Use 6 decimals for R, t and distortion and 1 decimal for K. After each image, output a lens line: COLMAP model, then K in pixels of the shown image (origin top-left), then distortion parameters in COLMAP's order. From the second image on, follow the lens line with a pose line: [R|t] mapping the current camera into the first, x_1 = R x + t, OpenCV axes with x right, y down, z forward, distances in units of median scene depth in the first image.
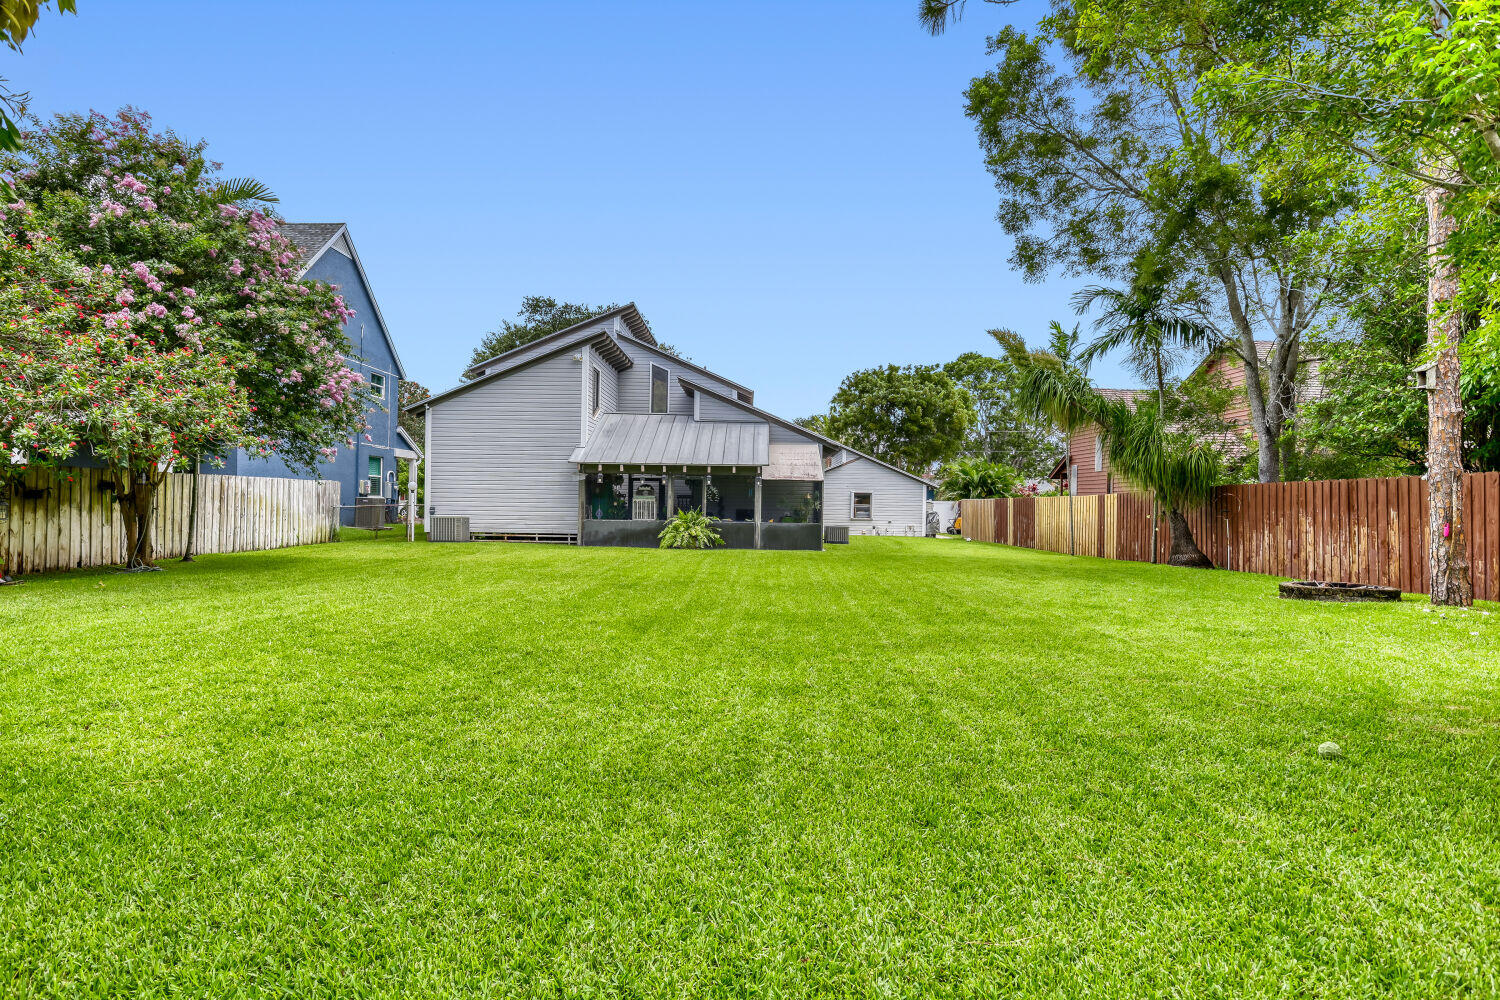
lens RADIAL K [[915.2, 0, 749.6], [0, 915.2, 502.1], [0, 0, 1]] dist [-0.002482, -0.003112]
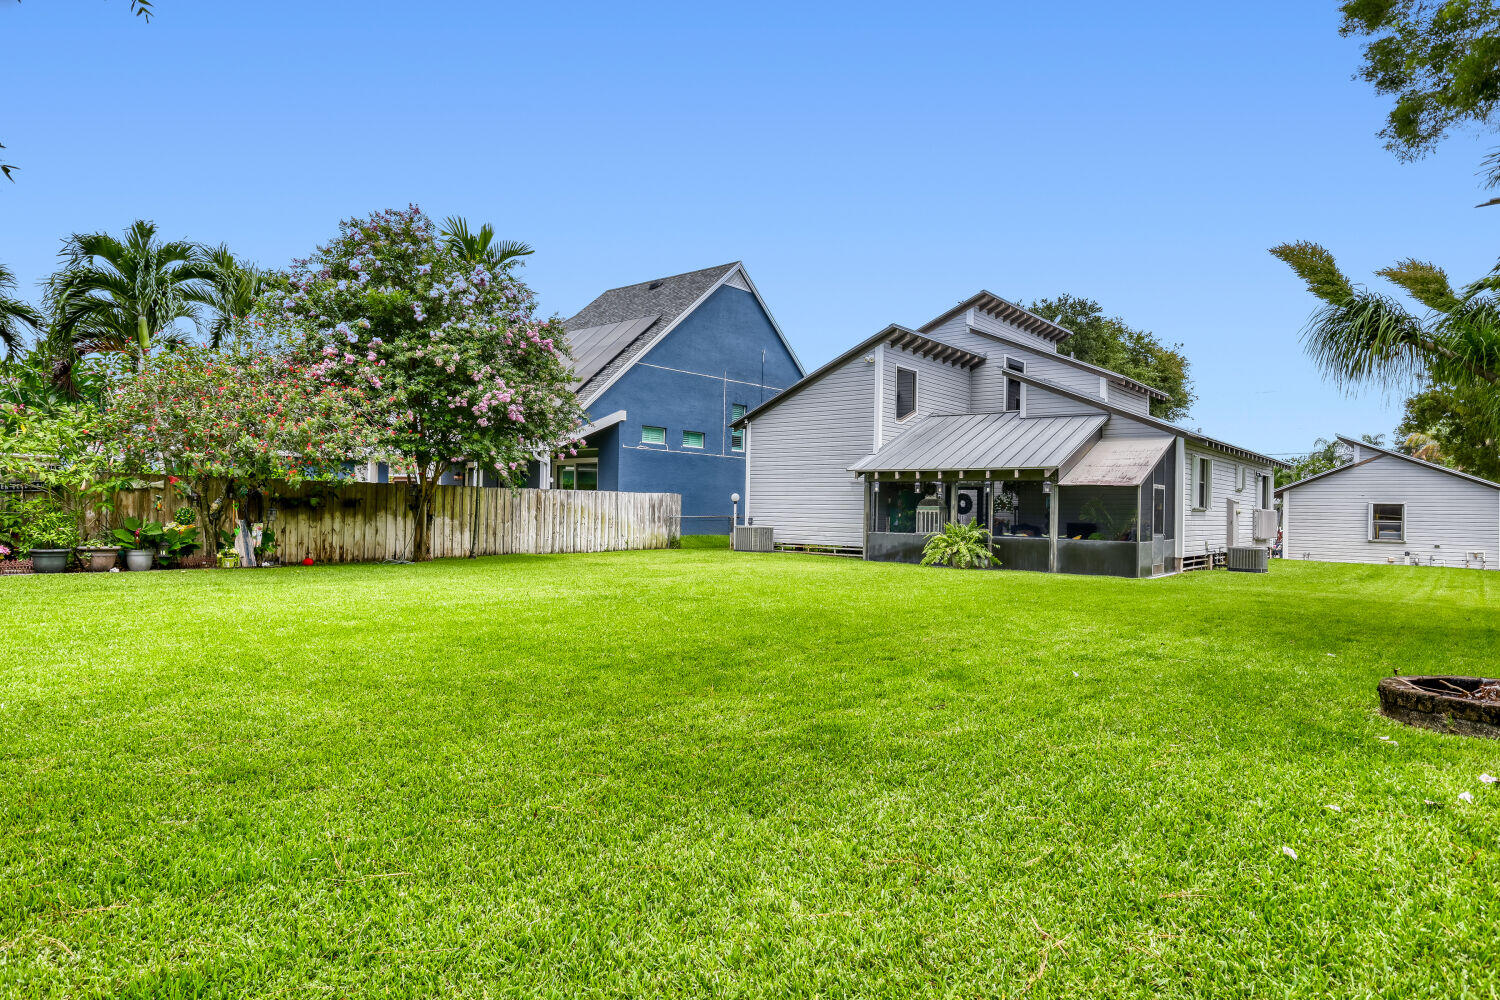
lens RADIAL K [[915.2, 0, 750.0], [0, 915.2, 495.6], [0, 0, 1]] dist [-0.002482, -0.003112]
pose [[0.759014, -0.010760, -0.650985, 0.336852], [-0.006208, 0.999698, -0.023762, 0.005224], [0.651045, 0.022078, 0.758718, 0.221535]]
